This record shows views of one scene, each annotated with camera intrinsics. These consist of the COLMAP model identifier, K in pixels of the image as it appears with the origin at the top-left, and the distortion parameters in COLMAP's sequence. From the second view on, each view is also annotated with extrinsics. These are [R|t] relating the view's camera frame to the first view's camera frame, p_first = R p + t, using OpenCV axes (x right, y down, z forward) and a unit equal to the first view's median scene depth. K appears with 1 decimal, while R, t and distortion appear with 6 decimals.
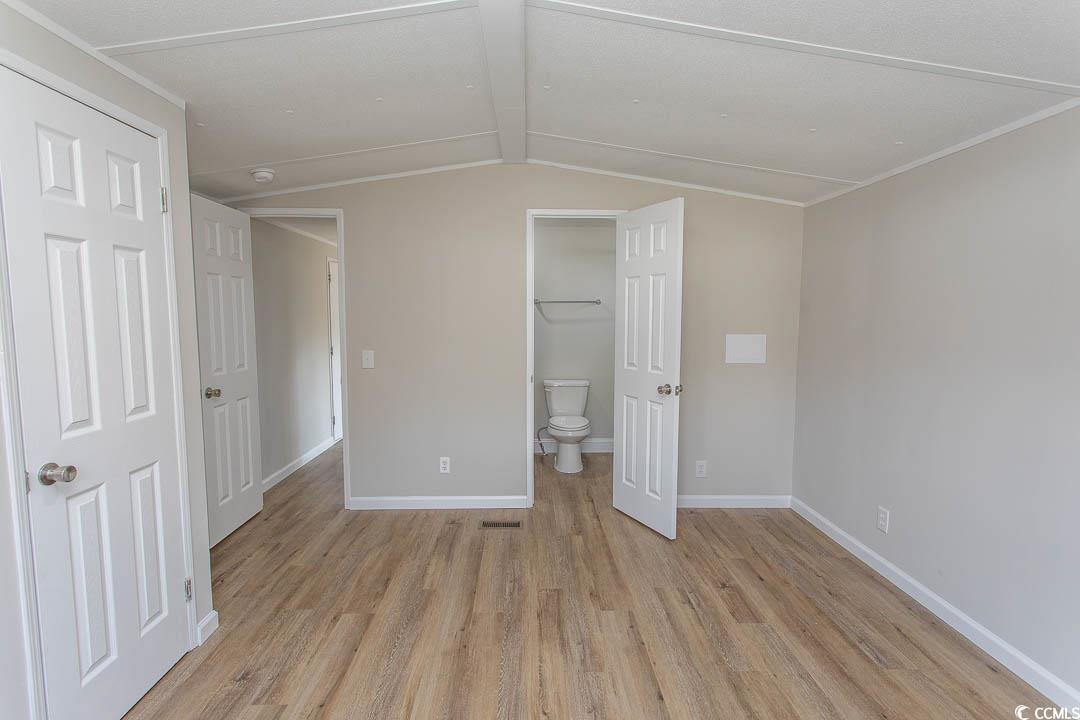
lens RADIAL K [[515.8, 0, 541.7], [0, 515.8, 361.9], [0, 0, 1]] dist [0.001995, 0.000083]
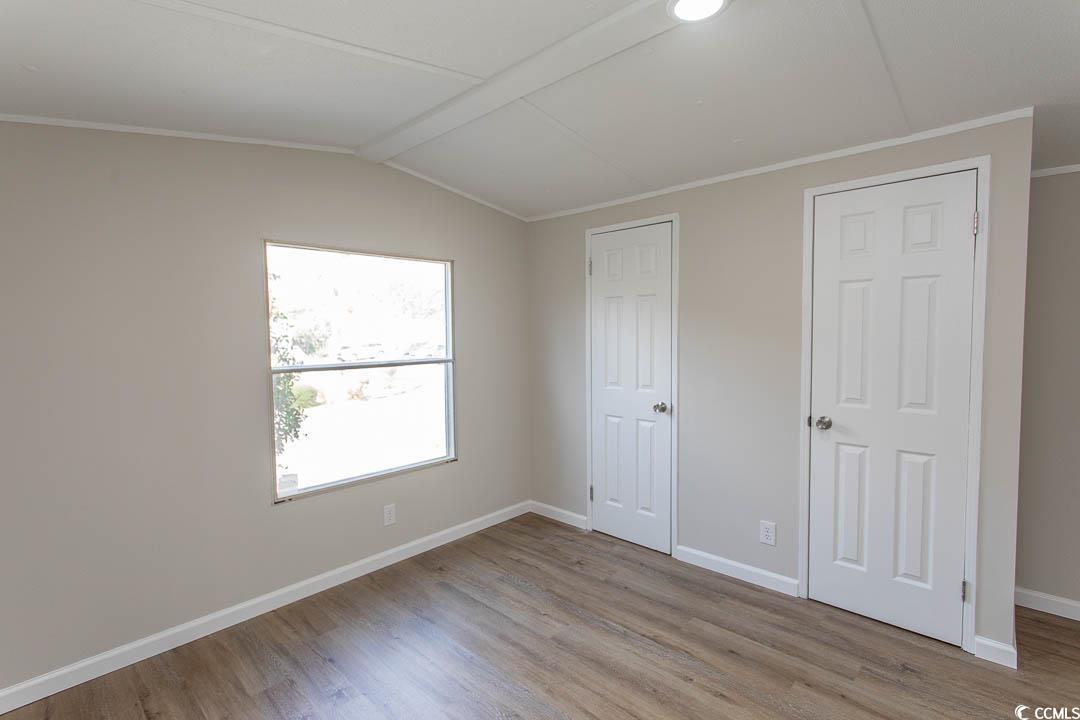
lens RADIAL K [[515.8, 0, 541.4], [0, 515.8, 357.5], [0, 0, 1]] dist [0.001995, 0.000083]
pose [[-0.706770, 0.040914, -0.706259, 0.717660], [-0.056215, 0.991921, 0.113718, -0.109227], [0.705206, 0.120075, -0.698761, 1.195736]]
